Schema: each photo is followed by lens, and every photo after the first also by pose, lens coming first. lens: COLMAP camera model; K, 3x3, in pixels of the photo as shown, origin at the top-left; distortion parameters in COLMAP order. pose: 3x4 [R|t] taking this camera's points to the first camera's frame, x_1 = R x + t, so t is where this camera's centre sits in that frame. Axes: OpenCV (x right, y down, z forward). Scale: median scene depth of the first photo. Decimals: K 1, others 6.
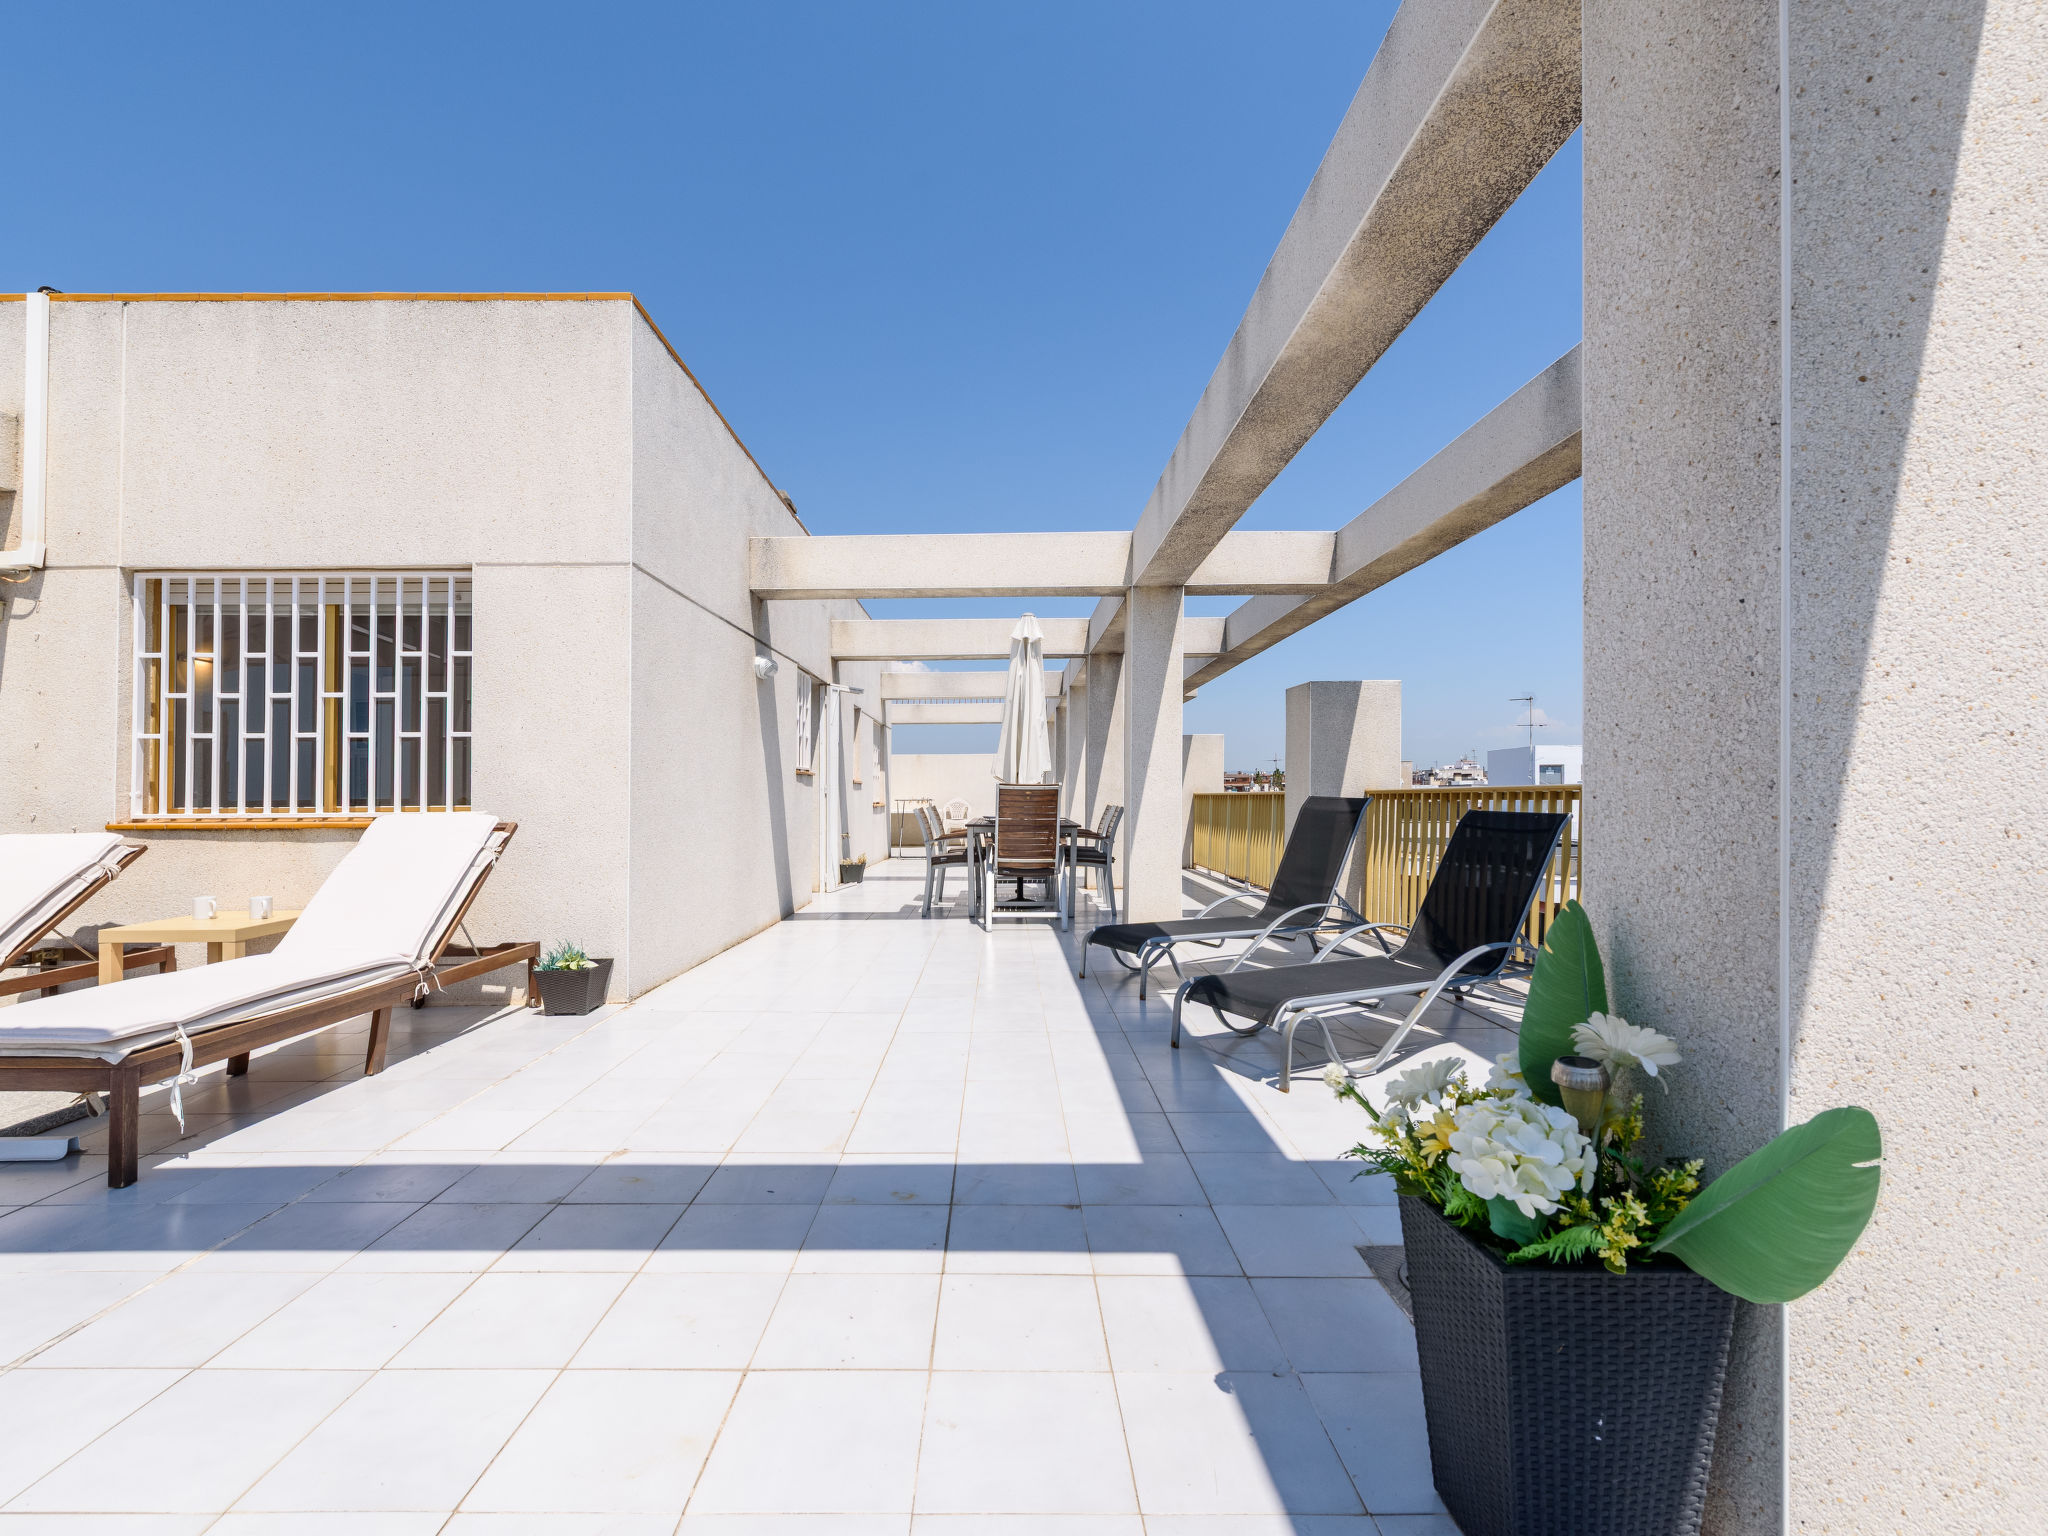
lens RADIAL K [[913.4, 0, 1023.5], [0, 913.4, 785.1], [0, 0, 1]] dist [0.005330, -0.001515]
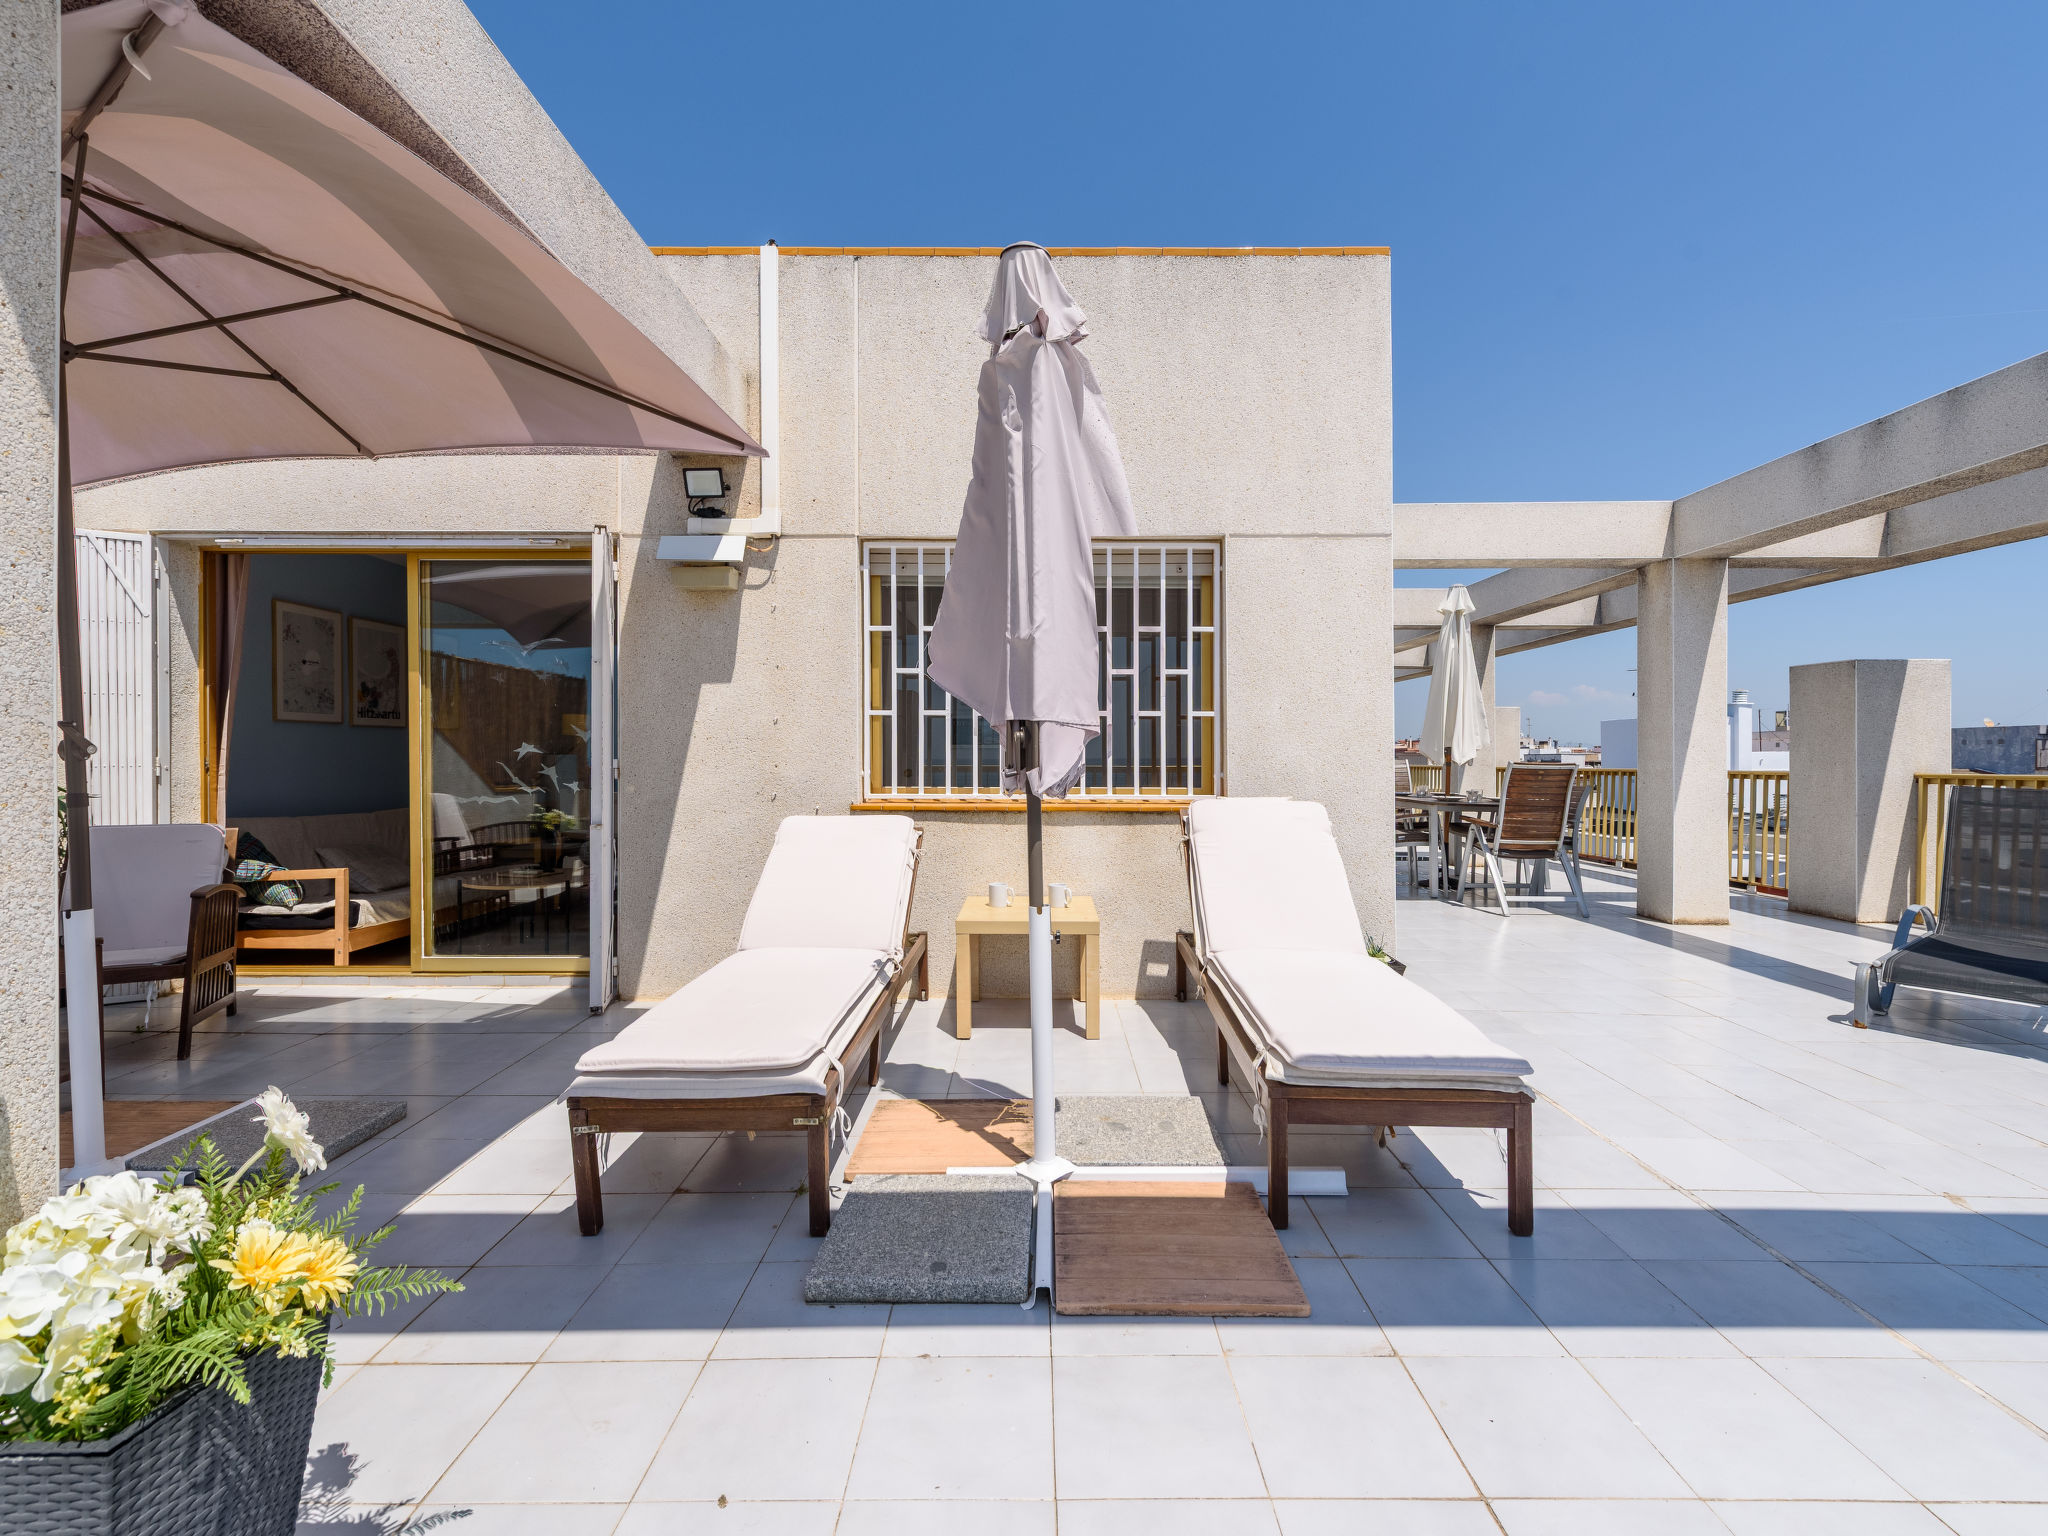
lens RADIAL K [[916.0, 0, 1063.8], [0, 916.0, 762.9], [0, 0, 1]] dist [0.003435, -0.000261]
pose [[0.999879, 0.009951, -0.011944, -0.752117], [-0.009778, 0.999847, 0.014507, -0.016779], [0.012086, -0.014389, 0.999823, 0.042307]]
